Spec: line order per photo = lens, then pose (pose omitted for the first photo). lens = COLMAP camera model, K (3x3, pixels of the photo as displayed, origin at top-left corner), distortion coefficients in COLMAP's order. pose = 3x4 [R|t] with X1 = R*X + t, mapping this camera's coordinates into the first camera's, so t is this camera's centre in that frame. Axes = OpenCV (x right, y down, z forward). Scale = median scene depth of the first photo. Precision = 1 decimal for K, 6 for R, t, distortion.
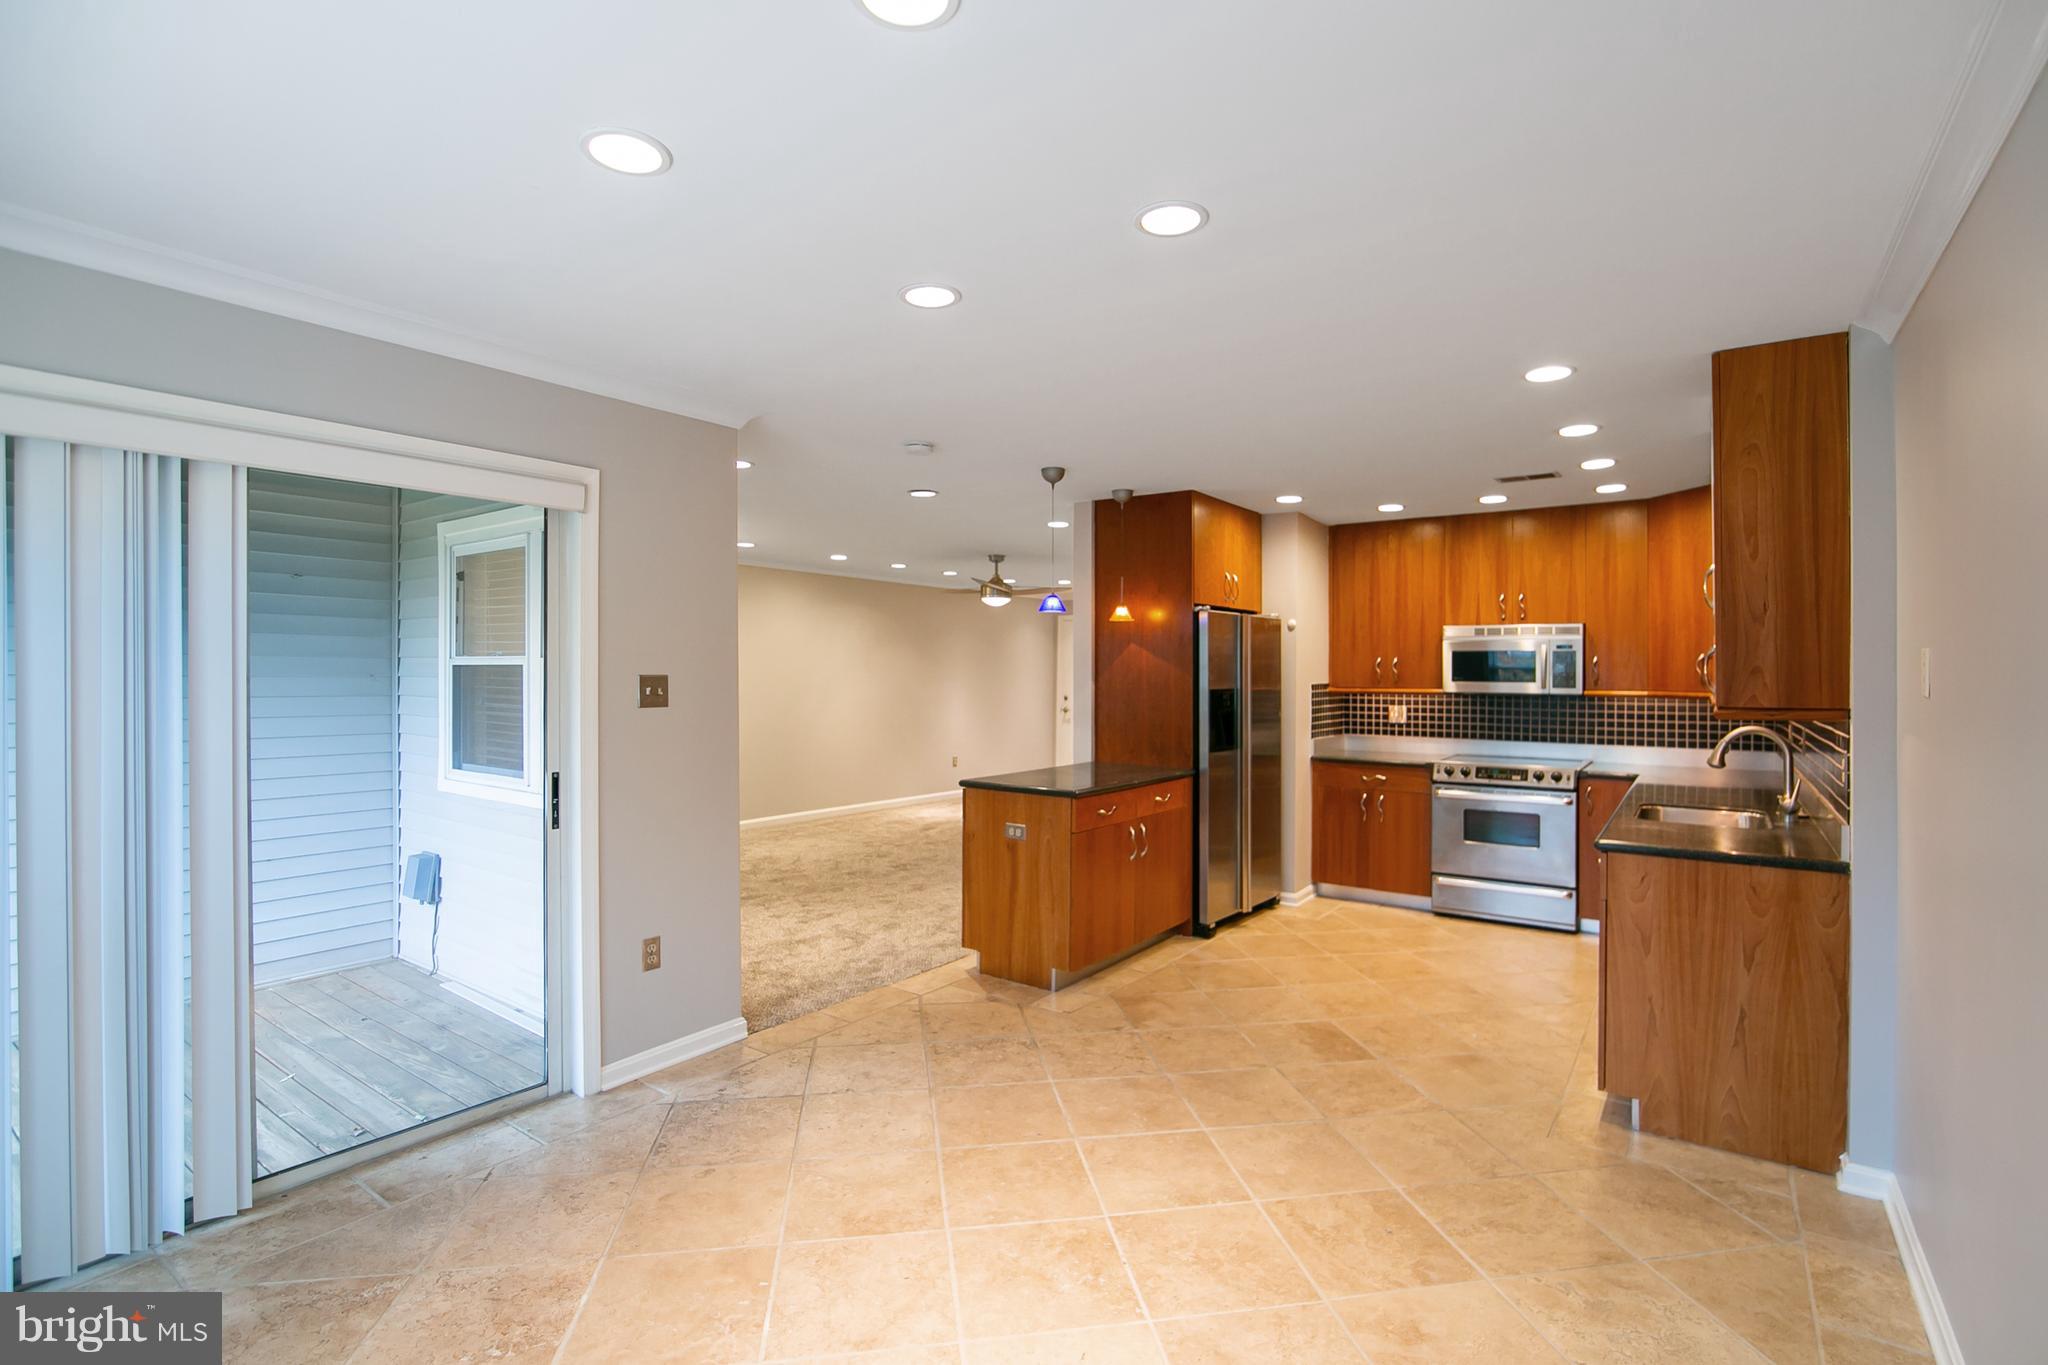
lens RADIAL K [[946.4, 0, 1050.4], [0, 946.4, 673.6], [0, 0, 1]] dist [-0.015540, -0.000028]
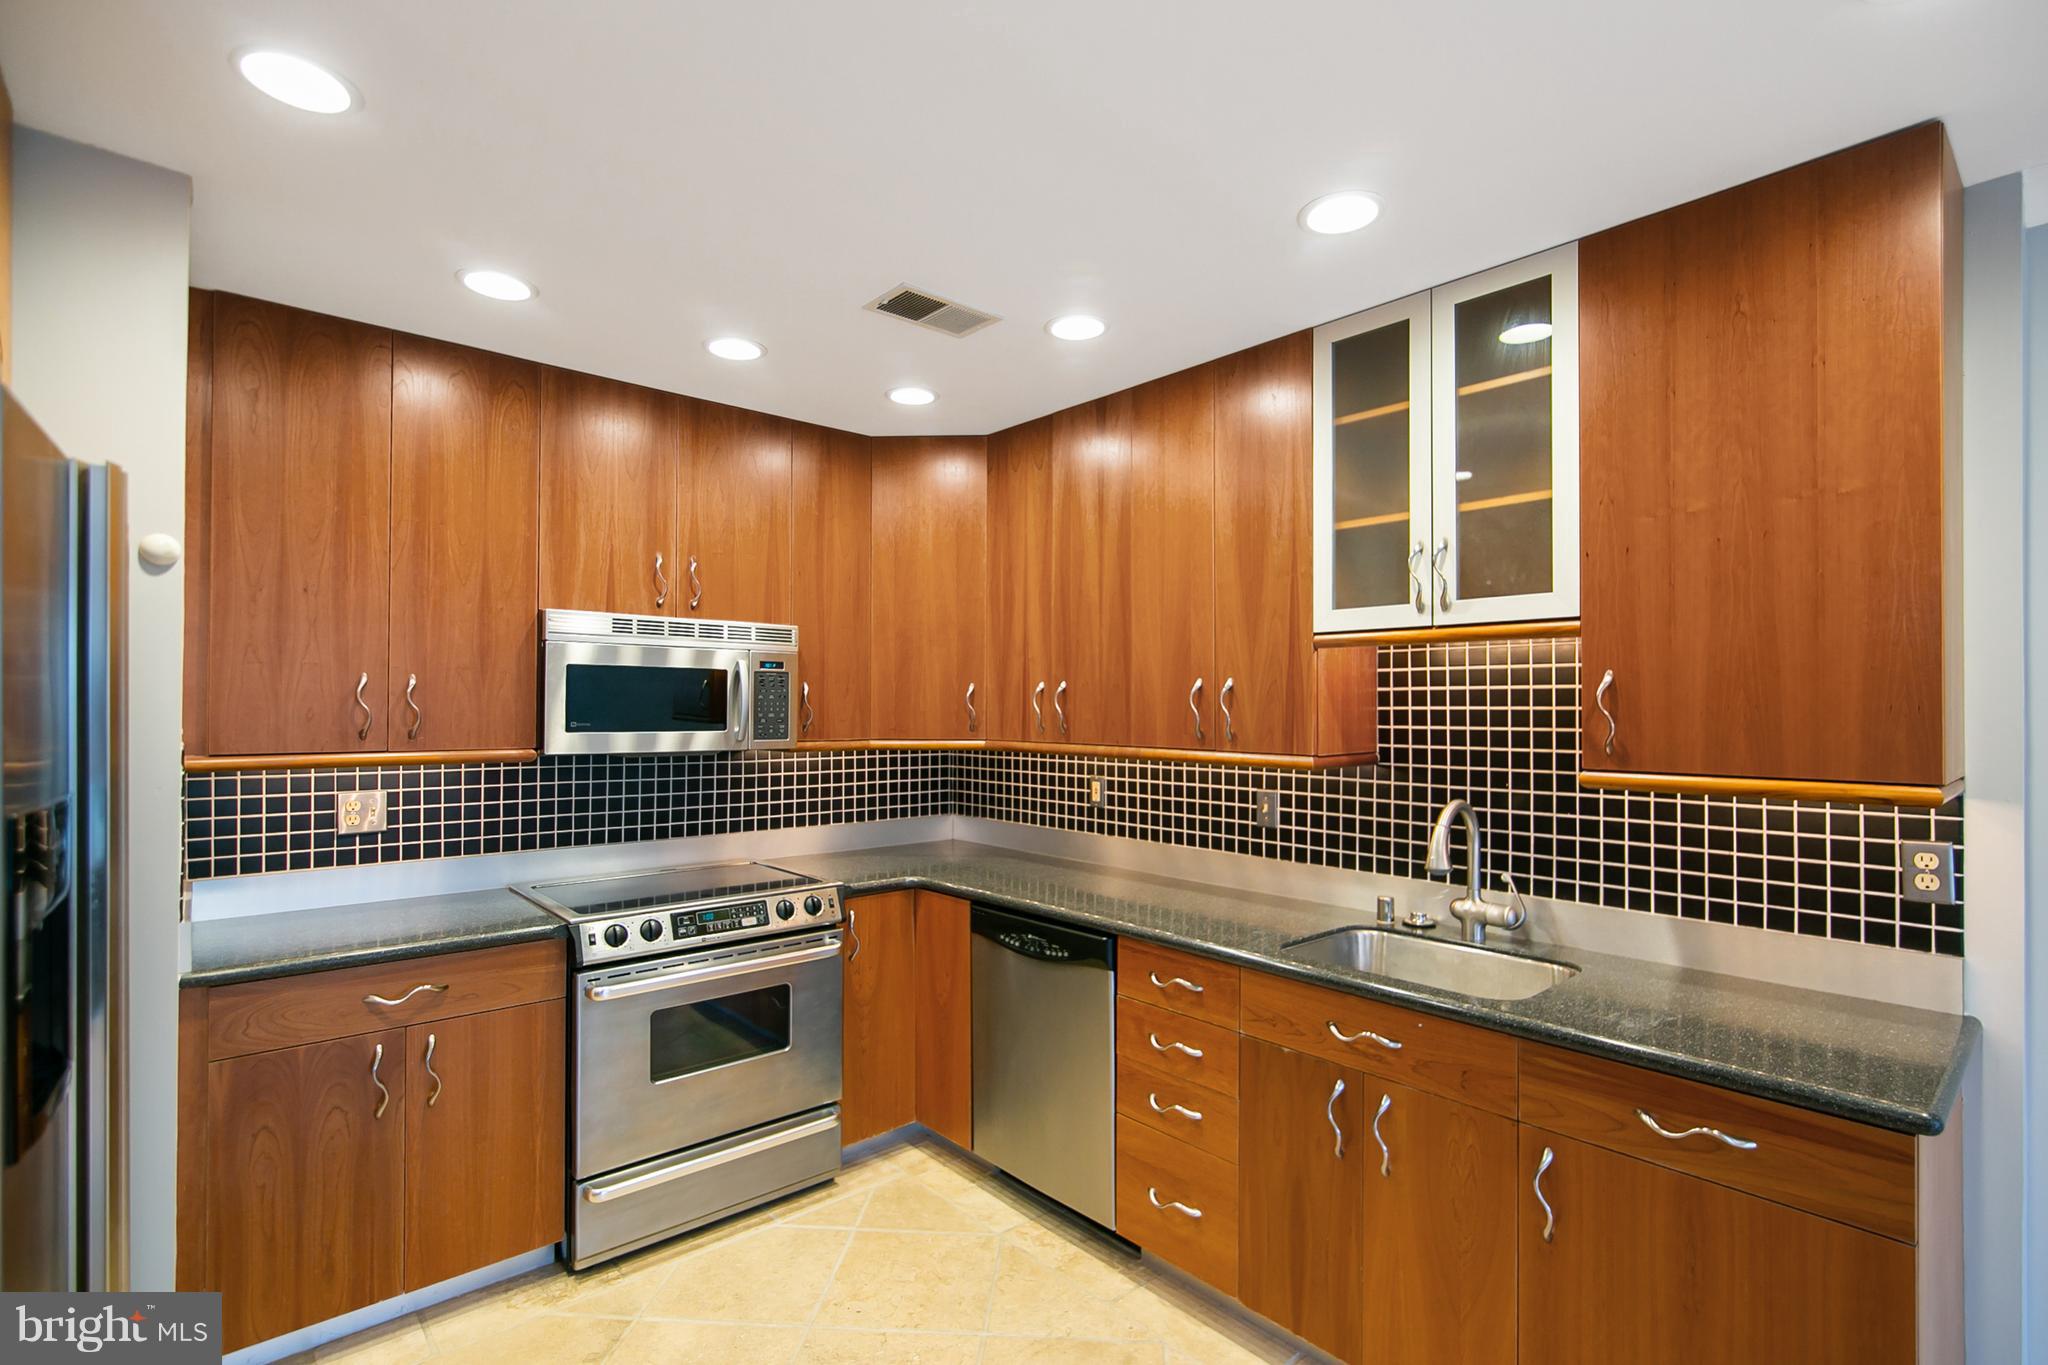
lens RADIAL K [[946.4, 0, 1036.0], [0, 946.4, 697.3], [0, 0, 1]] dist [-0.015540, -0.000028]
pose [[0.231606, 0.006788, 0.972786, 0.040345], [-0.001078, 0.999977, -0.006721, -0.005562], [-0.972809, 0.000508, 0.231608, 0.725713]]
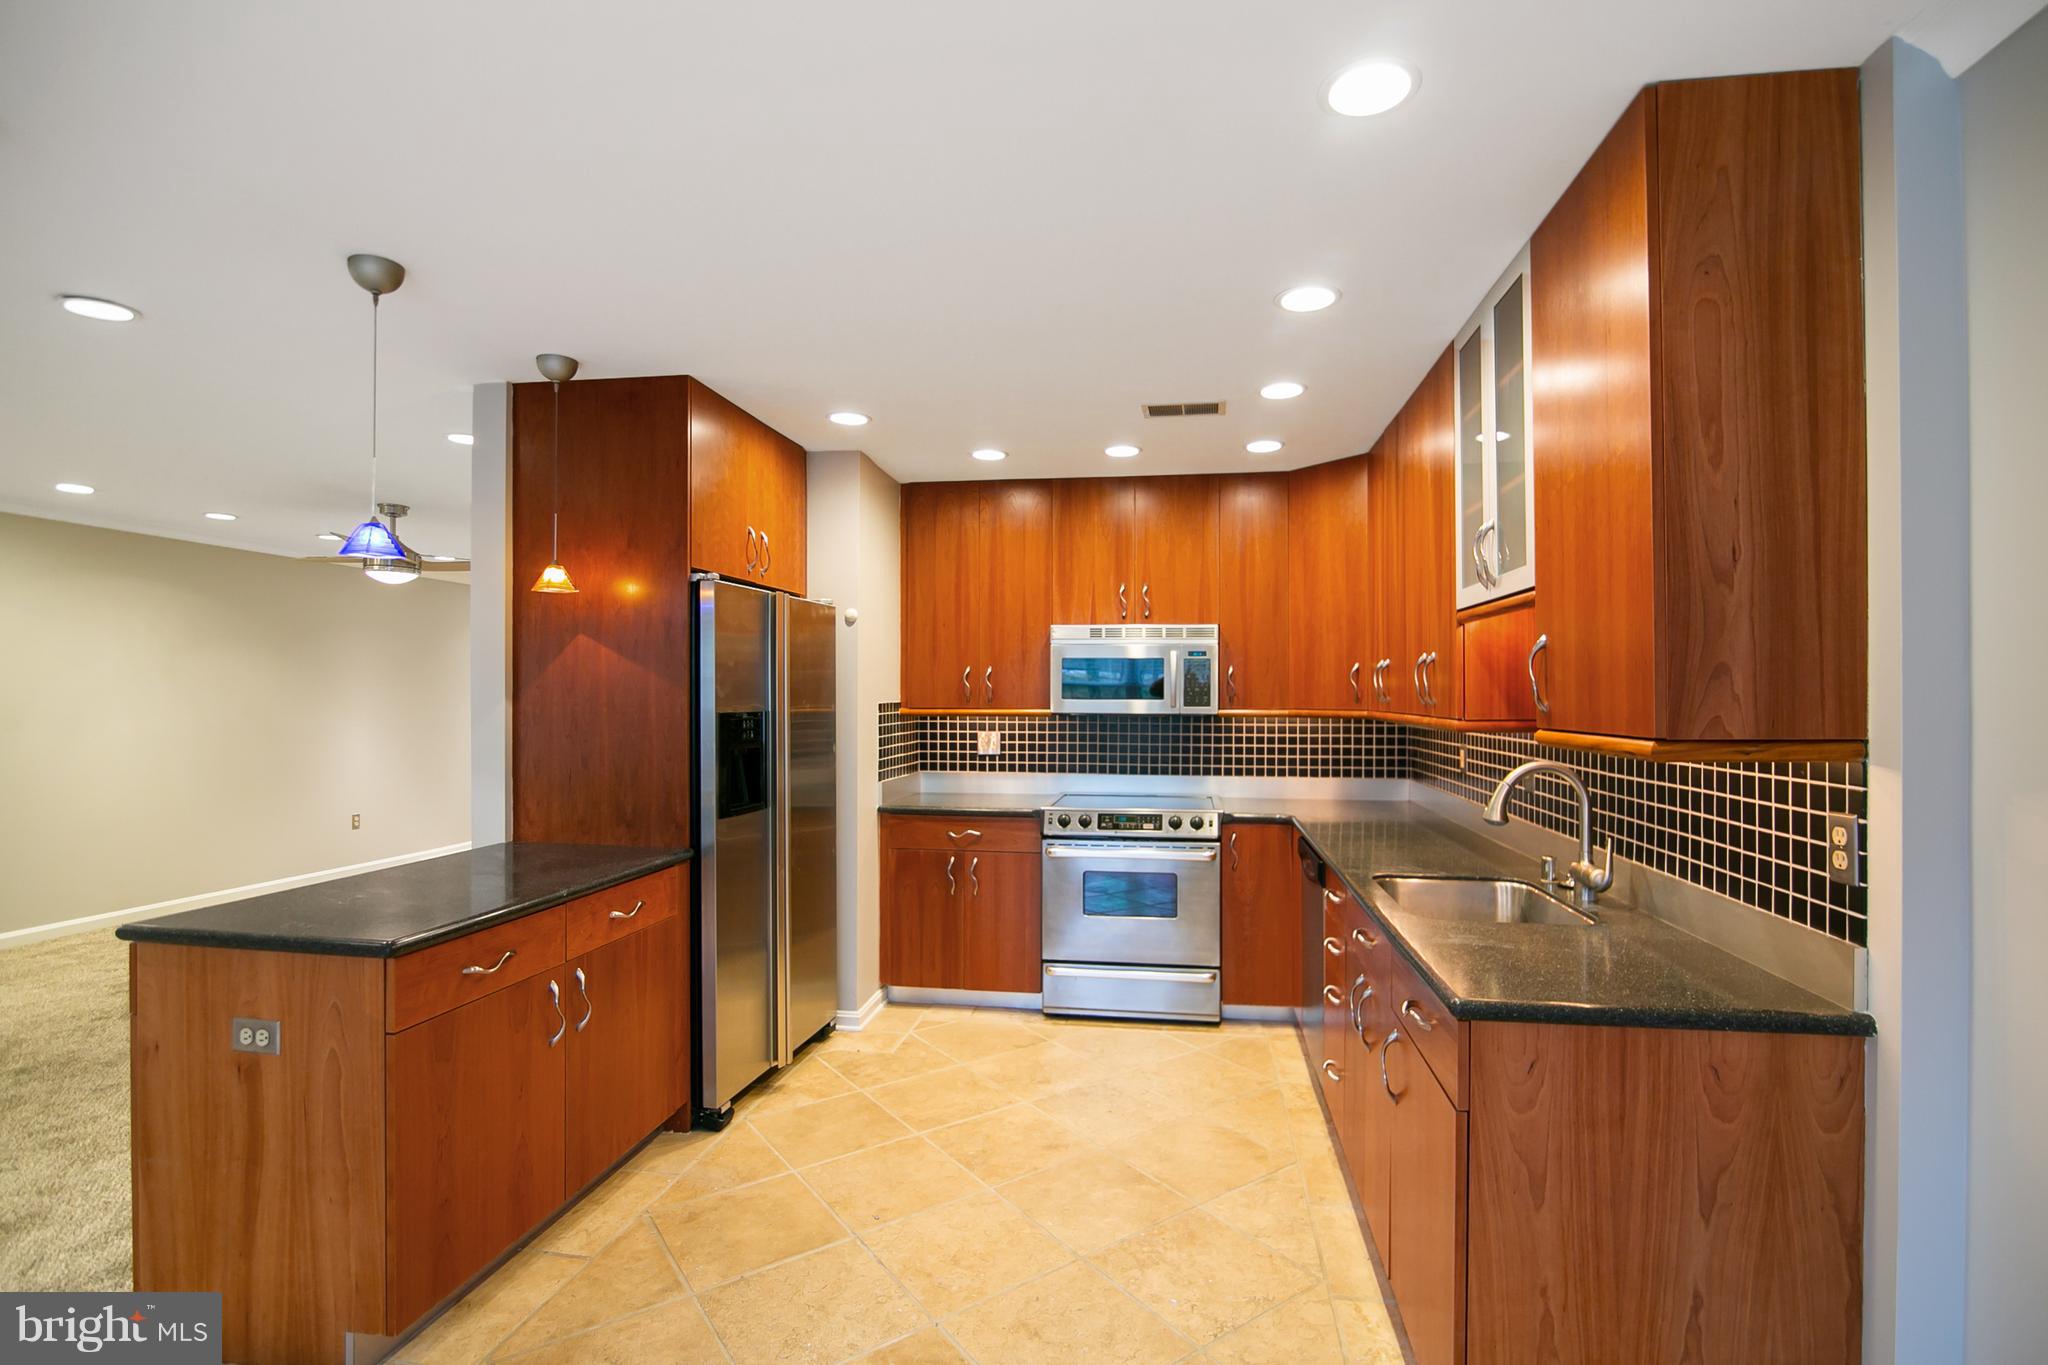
lens RADIAL K [[946.4, 0, 1040.3], [0, 946.4, 691.0], [0, 0, 1]] dist [-0.015540, -0.000028]
pose [[0.896475, -0.000748, 0.443093, 0.081929], [0.002313, 0.999993, -0.002992, 0.004741], [-0.443088, 0.003707, 0.896471, 0.357214]]
